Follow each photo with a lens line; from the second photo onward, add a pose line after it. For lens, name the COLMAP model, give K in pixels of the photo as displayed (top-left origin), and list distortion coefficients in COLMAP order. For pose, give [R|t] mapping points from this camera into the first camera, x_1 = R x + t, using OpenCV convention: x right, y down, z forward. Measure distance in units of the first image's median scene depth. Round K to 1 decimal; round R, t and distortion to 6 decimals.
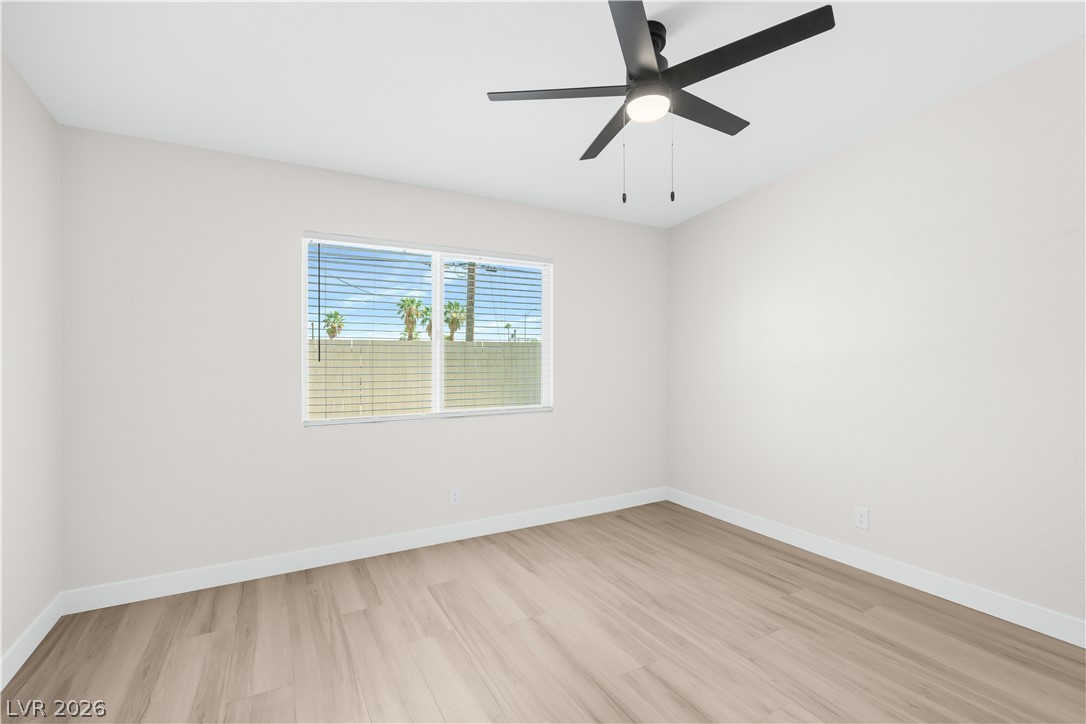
lens RADIAL K [[494.0, 0, 539.7], [0, 494.0, 361.3], [0, 0, 1]] dist [0.000799, 0.000943]
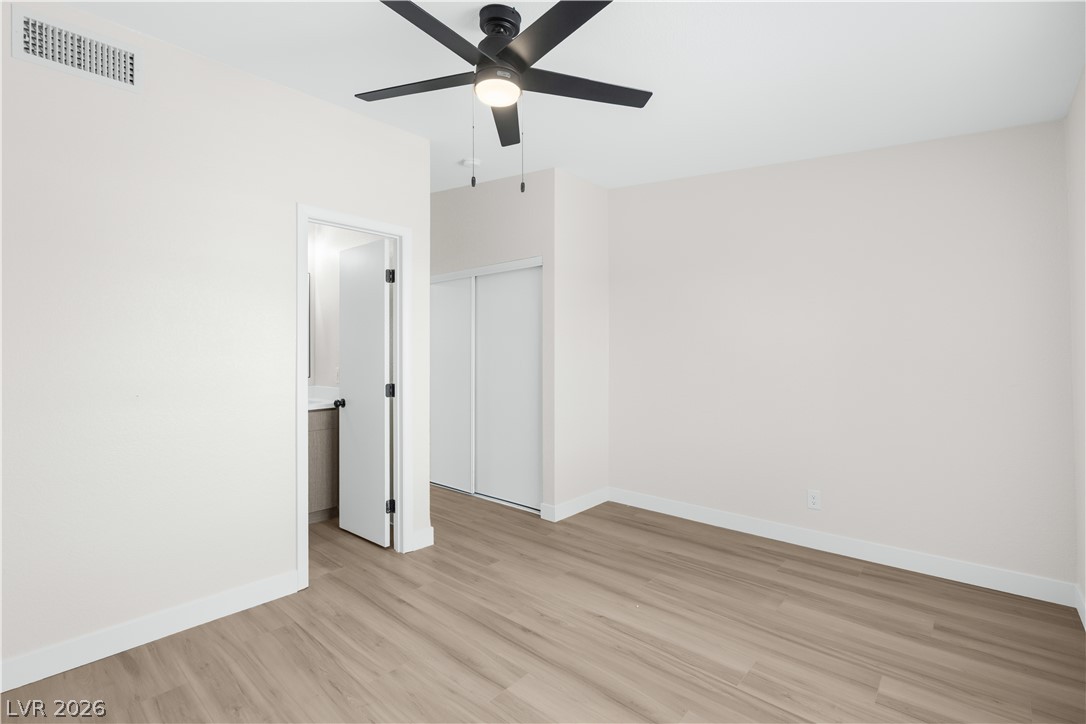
lens RADIAL K [[494.0, 0, 539.7], [0, 494.0, 361.3], [0, 0, 1]] dist [0.000799, 0.000943]
pose [[-0.950741, 0.009373, -0.309844, 0.407239], [0.006748, 0.999932, 0.009543, -0.000151], [0.309913, 0.006982, -0.950739, 1.795859]]
